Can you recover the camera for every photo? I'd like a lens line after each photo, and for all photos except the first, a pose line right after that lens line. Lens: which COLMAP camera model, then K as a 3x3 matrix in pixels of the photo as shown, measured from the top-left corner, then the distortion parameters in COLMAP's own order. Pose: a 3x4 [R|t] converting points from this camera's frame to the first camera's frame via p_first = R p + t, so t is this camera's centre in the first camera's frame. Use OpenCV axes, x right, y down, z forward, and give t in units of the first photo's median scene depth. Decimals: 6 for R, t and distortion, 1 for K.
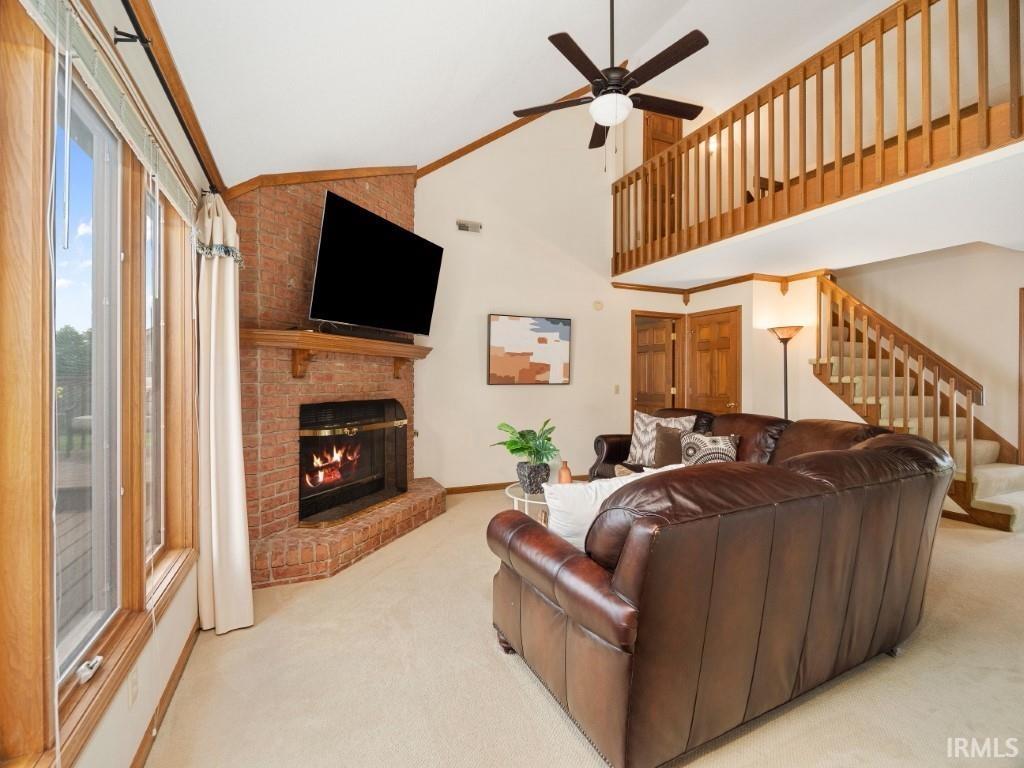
lens RADIAL K [[450.9, 0, 513.1], [0, 450.9, 380.8], [0, 0, 1]] dist [0.003097, -0.000775]
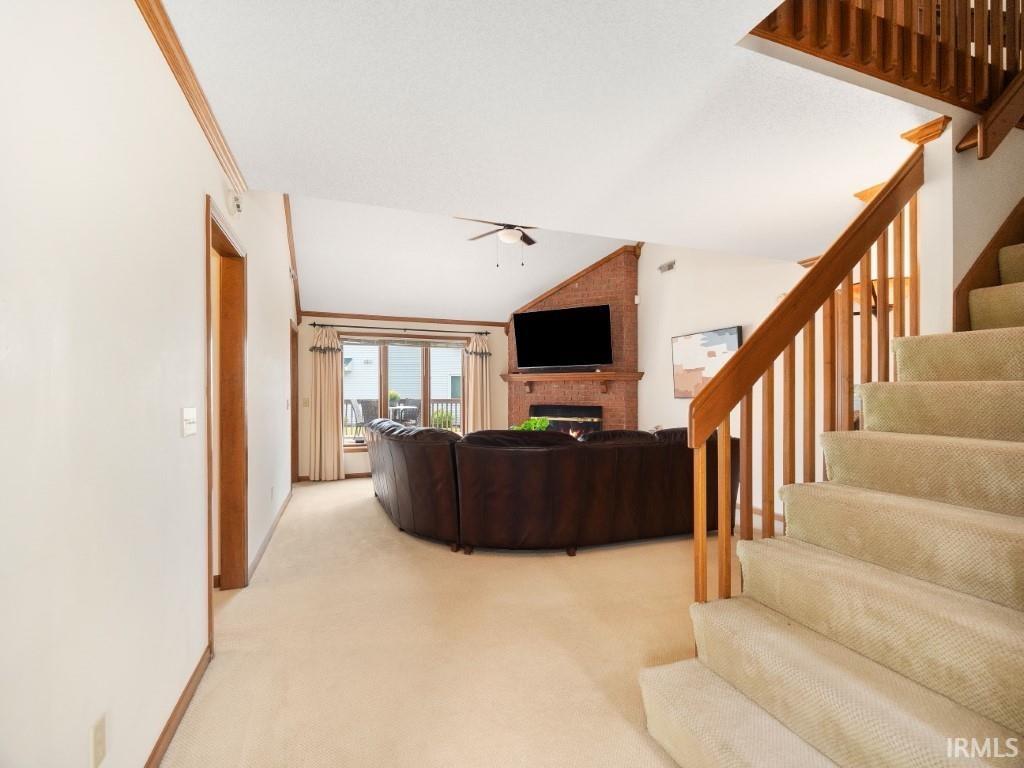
lens RADIAL K [[450.9, 0, 509.6], [0, 450.9, 391.5], [0, 0, 1]] dist [0.003097, -0.000775]
pose [[-0.083016, 0.000332, -0.996548, 1.116370], [0.001785, 0.999998, 0.000185, -0.009324], [0.996547, -0.001763, -0.083017, 0.667527]]
